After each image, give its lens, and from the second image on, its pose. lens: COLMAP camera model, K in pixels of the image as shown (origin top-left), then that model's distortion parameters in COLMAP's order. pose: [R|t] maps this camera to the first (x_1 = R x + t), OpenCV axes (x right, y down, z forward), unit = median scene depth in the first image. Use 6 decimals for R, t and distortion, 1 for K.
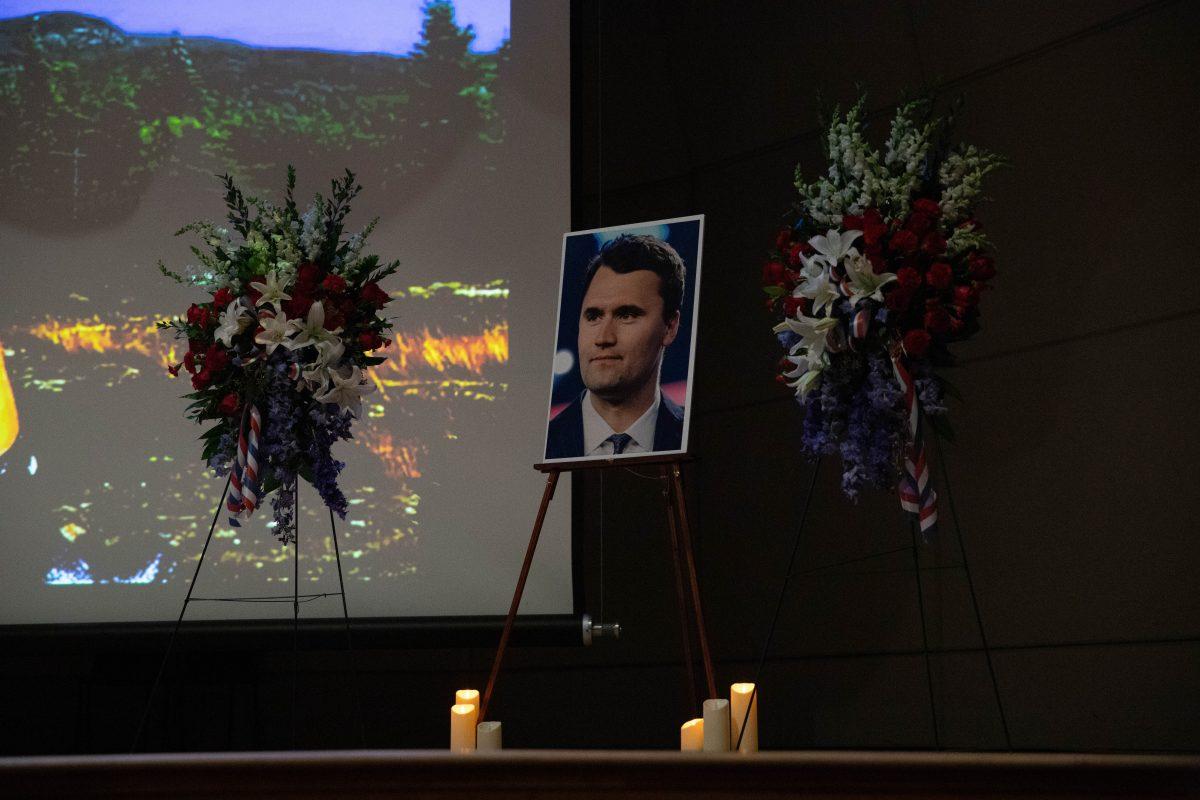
lens RADIAL K [[2203.5, 0, 600.0], [0, 2203.5, 400.0], [0, 0, 1]] dist [0.257281, 0.077086]
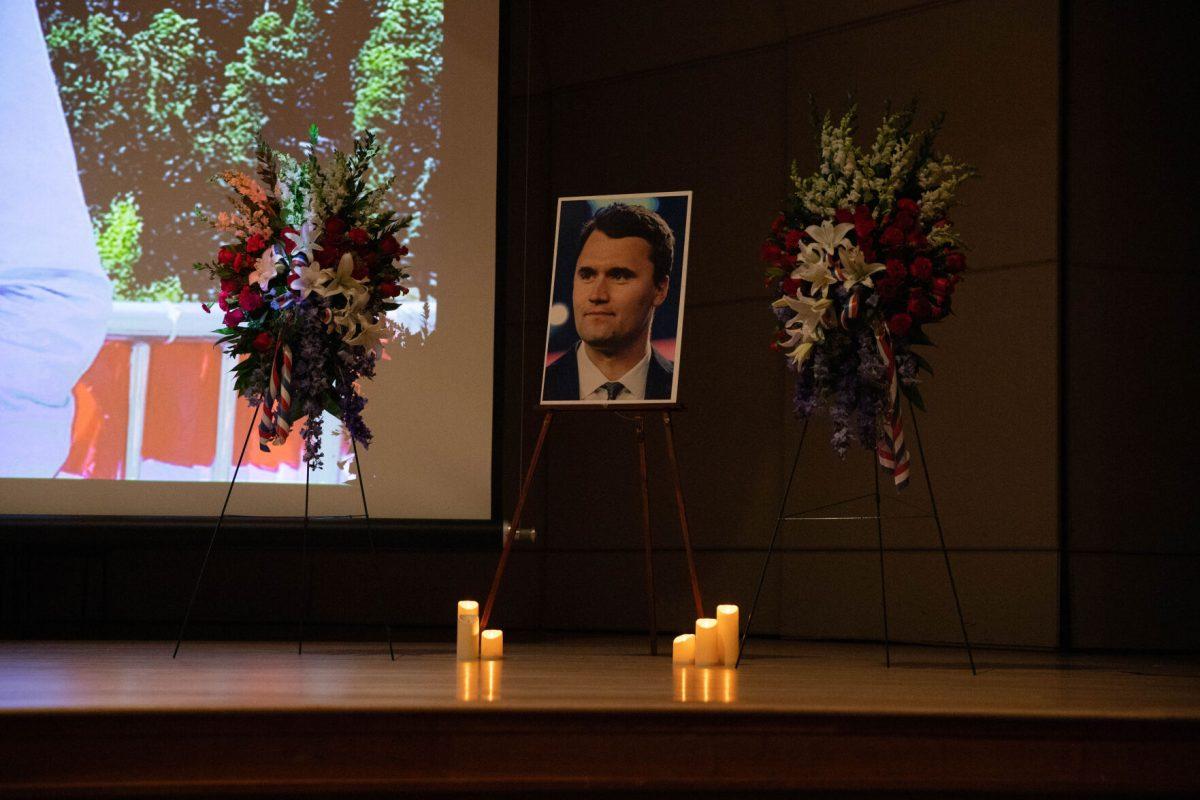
lens RADIAL K [[2203.5, 0, 600.0], [0, 2203.5, 400.0], [0, 0, 1]] dist [0.257281, 0.077086]
pose [[0.989568, 0.033062, 0.140221, -0.160351], [-0.042359, 0.997060, 0.063847, -0.048849], [-0.137698, -0.069121, 0.988059, -0.127601]]
